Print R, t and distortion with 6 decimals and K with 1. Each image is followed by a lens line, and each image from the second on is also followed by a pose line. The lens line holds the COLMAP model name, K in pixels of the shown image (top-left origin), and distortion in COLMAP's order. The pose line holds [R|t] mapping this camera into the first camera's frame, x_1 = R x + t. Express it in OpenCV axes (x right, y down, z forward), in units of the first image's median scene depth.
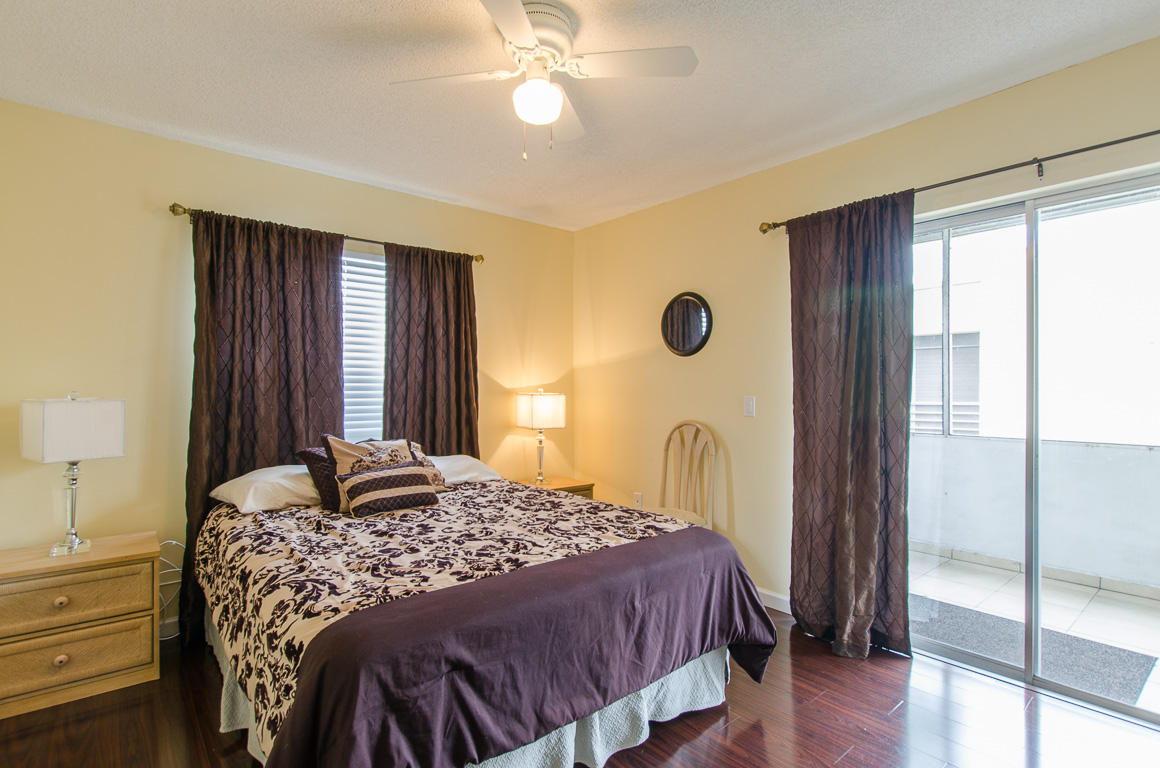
lens RADIAL K [[583.4, 0, 579.0], [0, 583.4, 387.7], [0, 0, 1]] dist [0.000340, -0.000026]
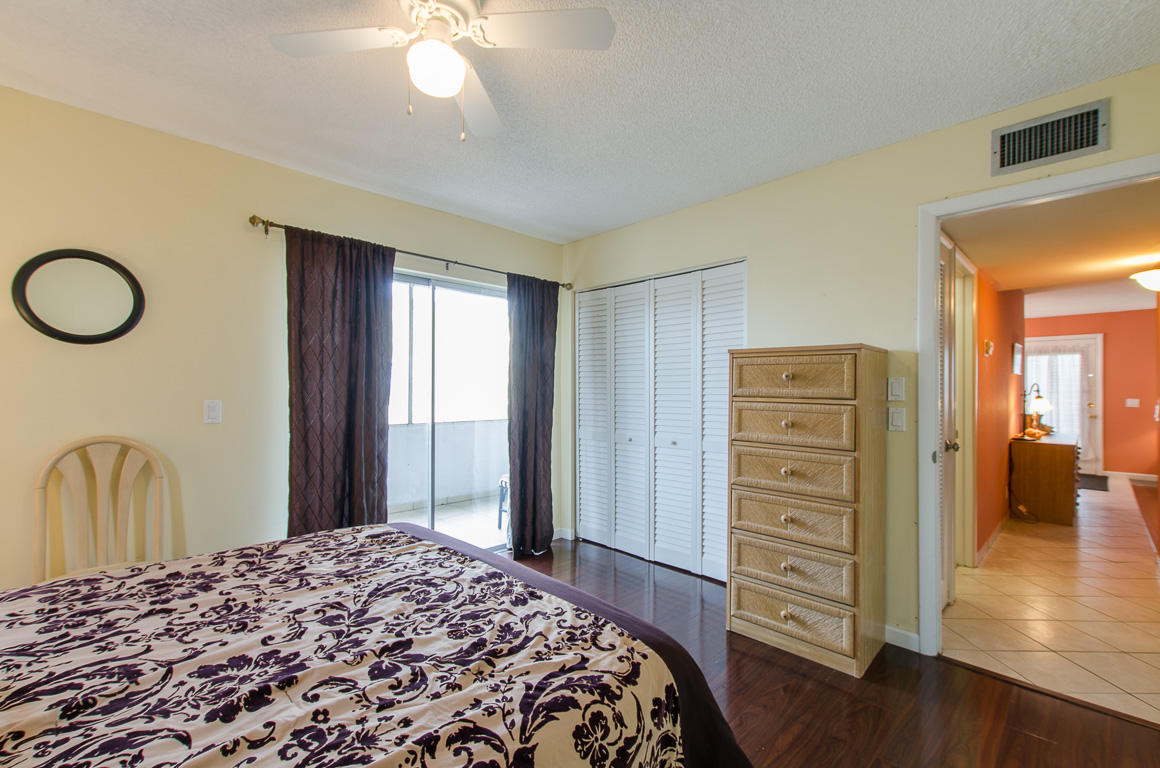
lens RADIAL K [[528.1, 0, 578.7], [0, 528.1, 389.3], [0, 0, 1]] dist [0.003802, 0.000101]
pose [[-0.135707, 0.005892, 0.990732, -0.833947], [-0.004948, 0.999966, -0.006625, 0.001580], [-0.990737, -0.005801, -0.135673, 0.835791]]
